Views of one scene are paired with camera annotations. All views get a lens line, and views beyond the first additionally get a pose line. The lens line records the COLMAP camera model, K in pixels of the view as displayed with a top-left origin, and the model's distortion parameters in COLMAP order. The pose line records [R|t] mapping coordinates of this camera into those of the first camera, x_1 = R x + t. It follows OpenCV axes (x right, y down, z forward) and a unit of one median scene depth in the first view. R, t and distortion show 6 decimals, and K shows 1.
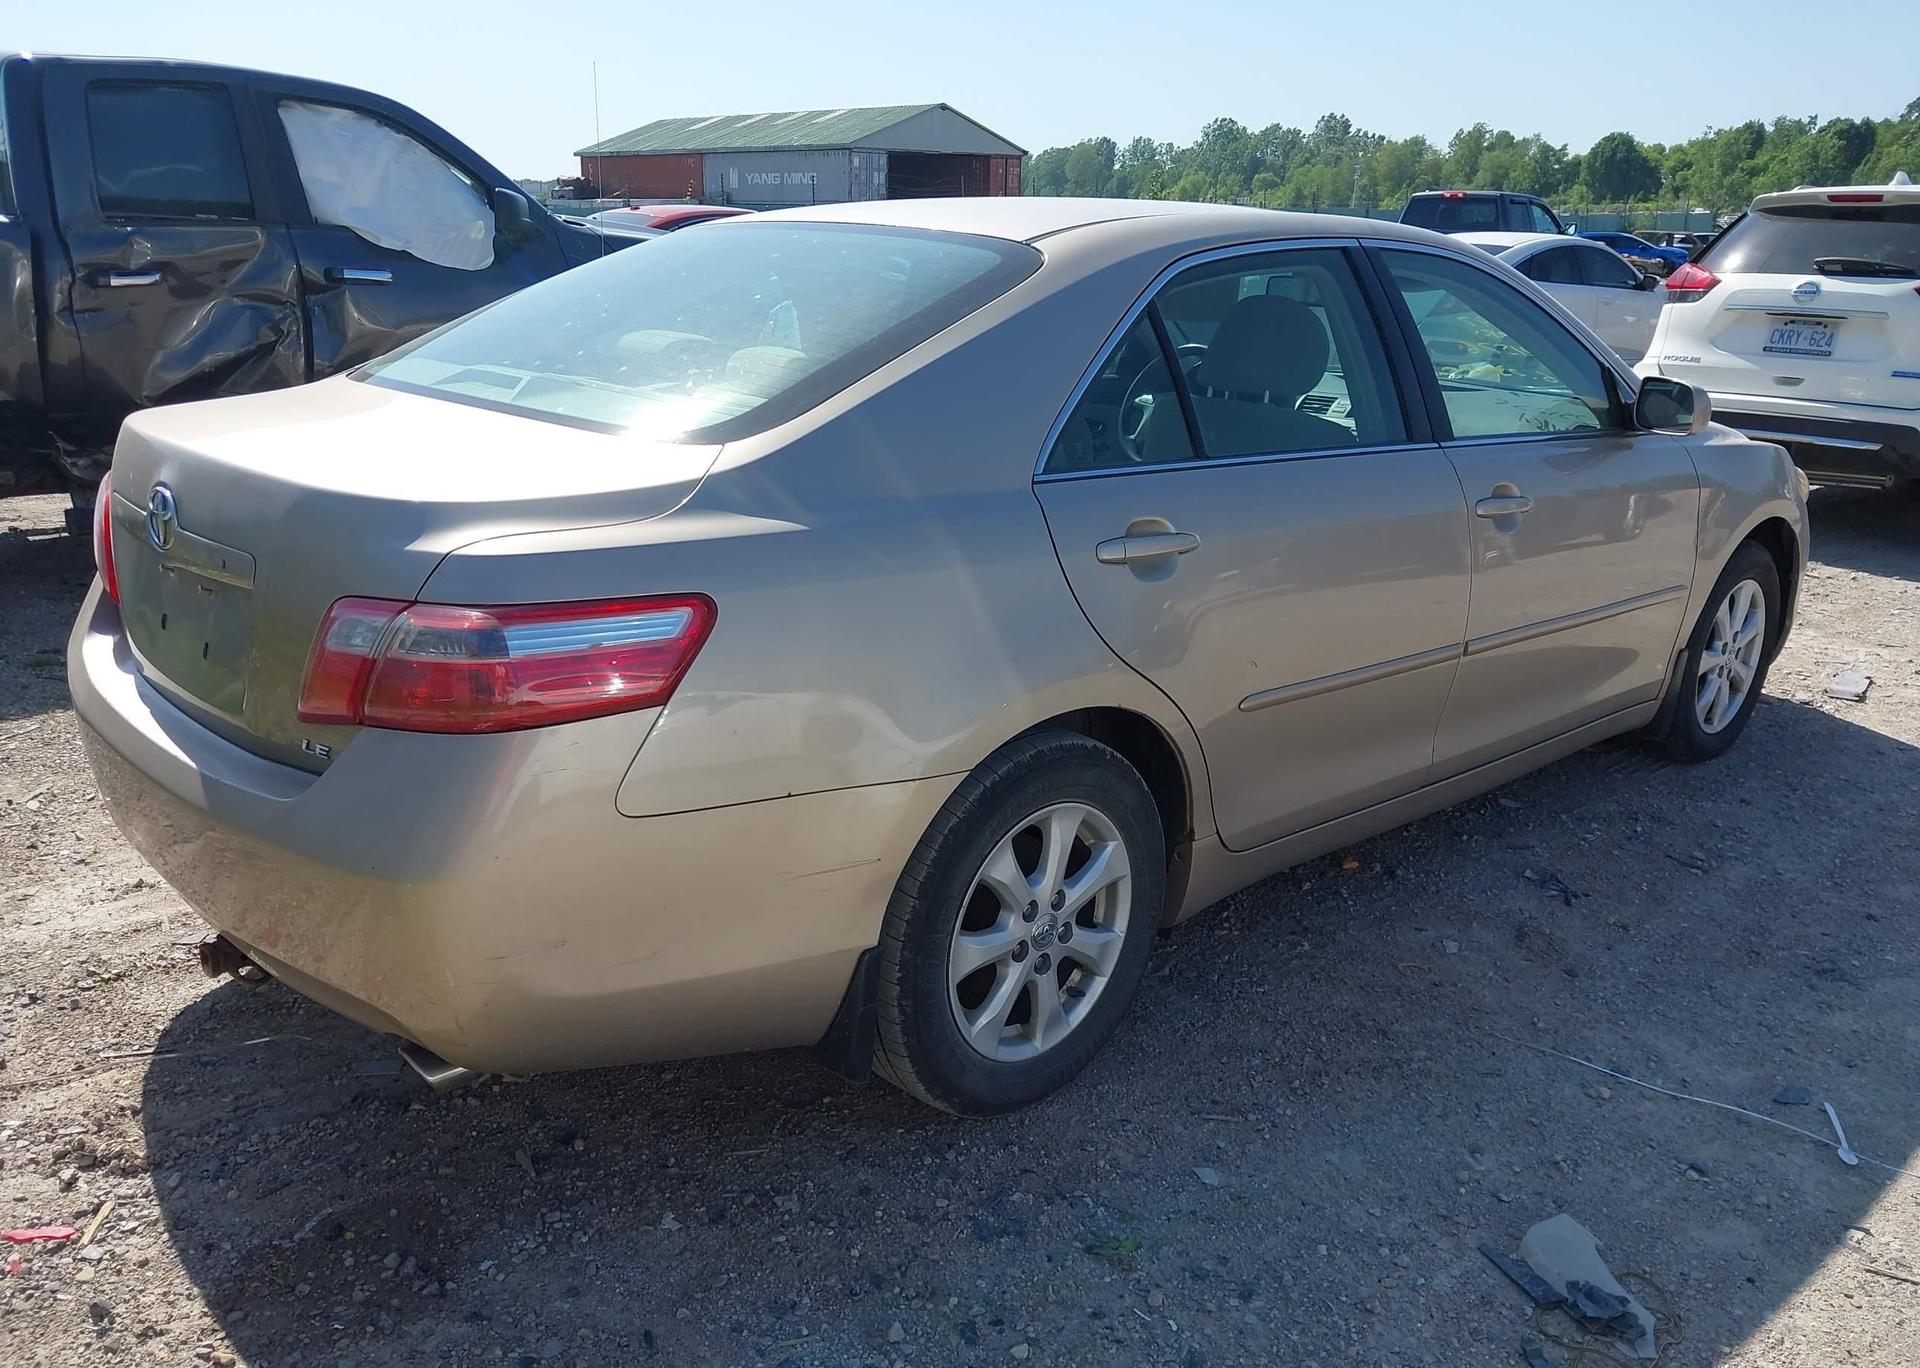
lens RADIAL K [[1556.6, 0, 952.8], [0, 1556.6, 688.3], [0, 0, 1]] dist [0.000984, -0.003647]
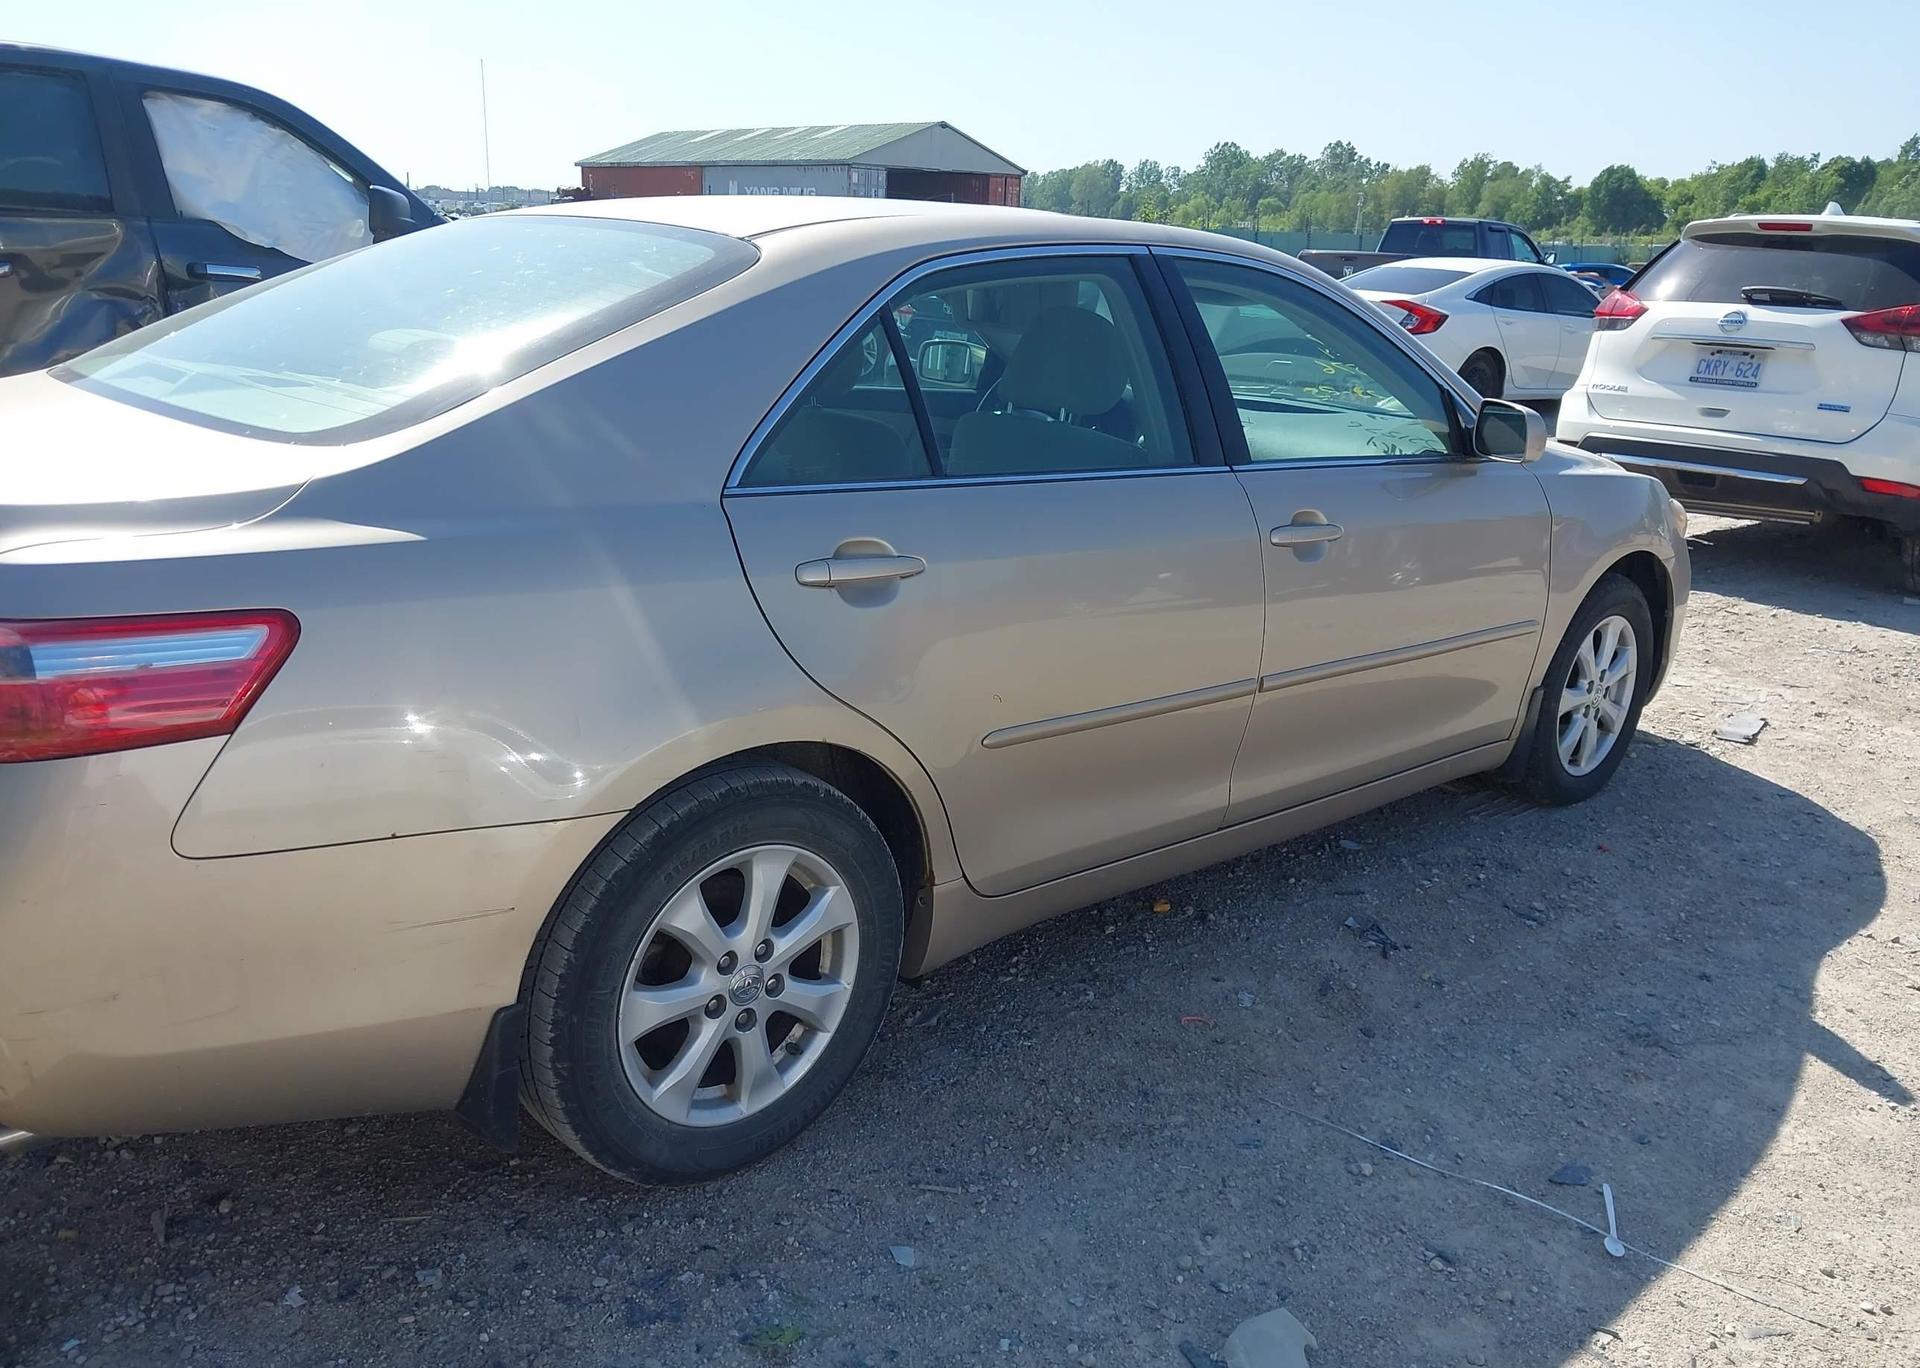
lens RADIAL K [[1549.4, 0, 955.4], [0, 1549.4, 691.6], [0, 0, 1]] dist [-0.004382, 0.001609]
pose [[0.999780, 0.020994, -0.000306, 0.126026], [-0.020995, 0.999750, -0.007746, -0.008722], [0.000143, 0.007750, 0.999970, 0.057061]]
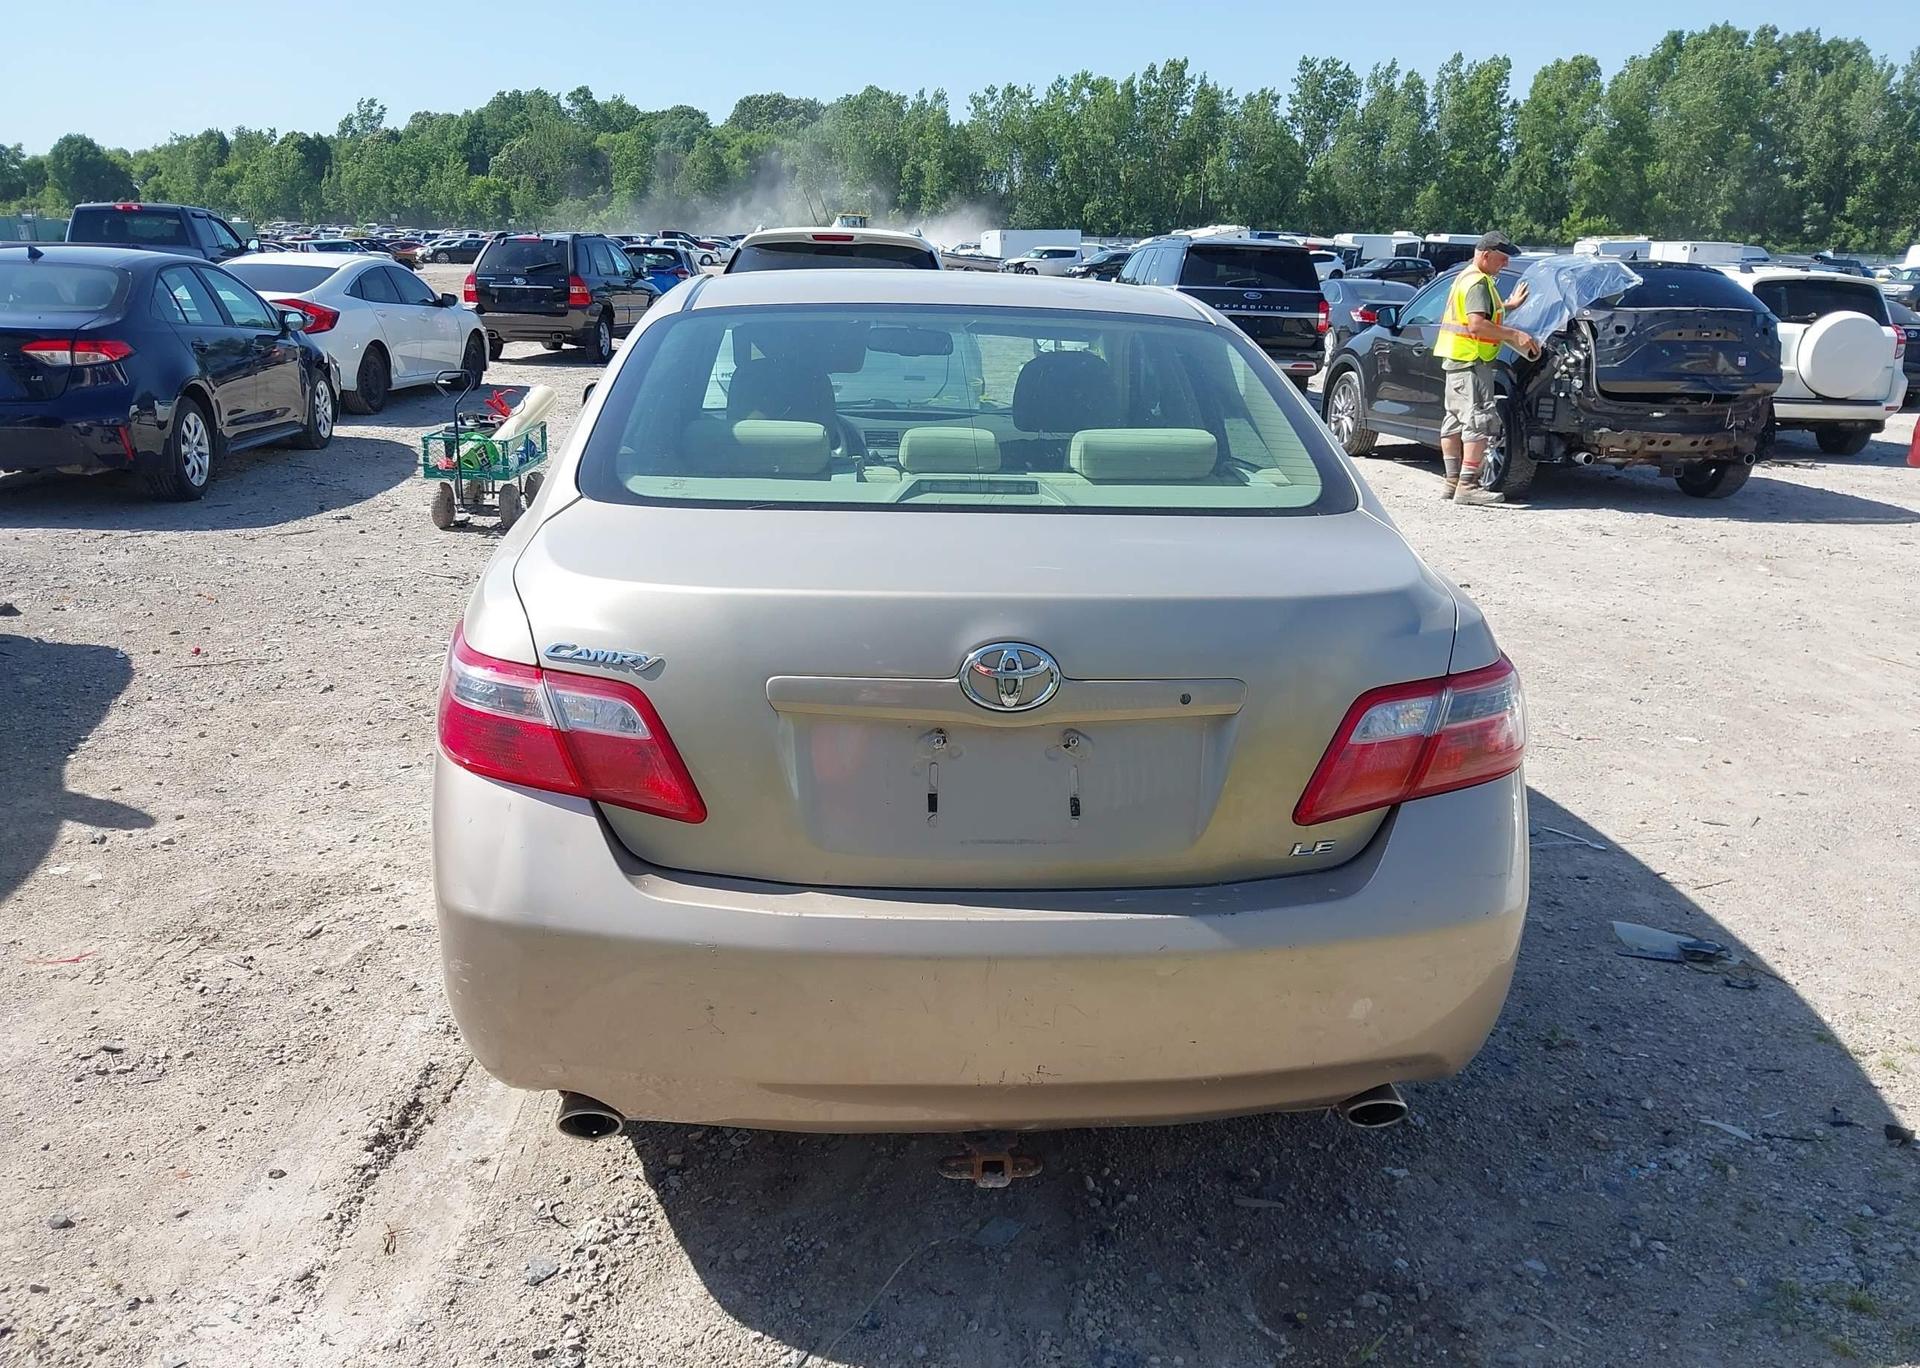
lens RADIAL K [[1556.6, 0, 952.8], [0, 1556.6, 688.3], [0, 0, 1]] dist [0.000984, -0.003647]
pose [[0.622264, -0.213371, 0.753167, -0.751422], [0.215116, 0.971704, 0.097553, -0.123510], [-0.752671, 0.101315, 0.650555, 0.287050]]
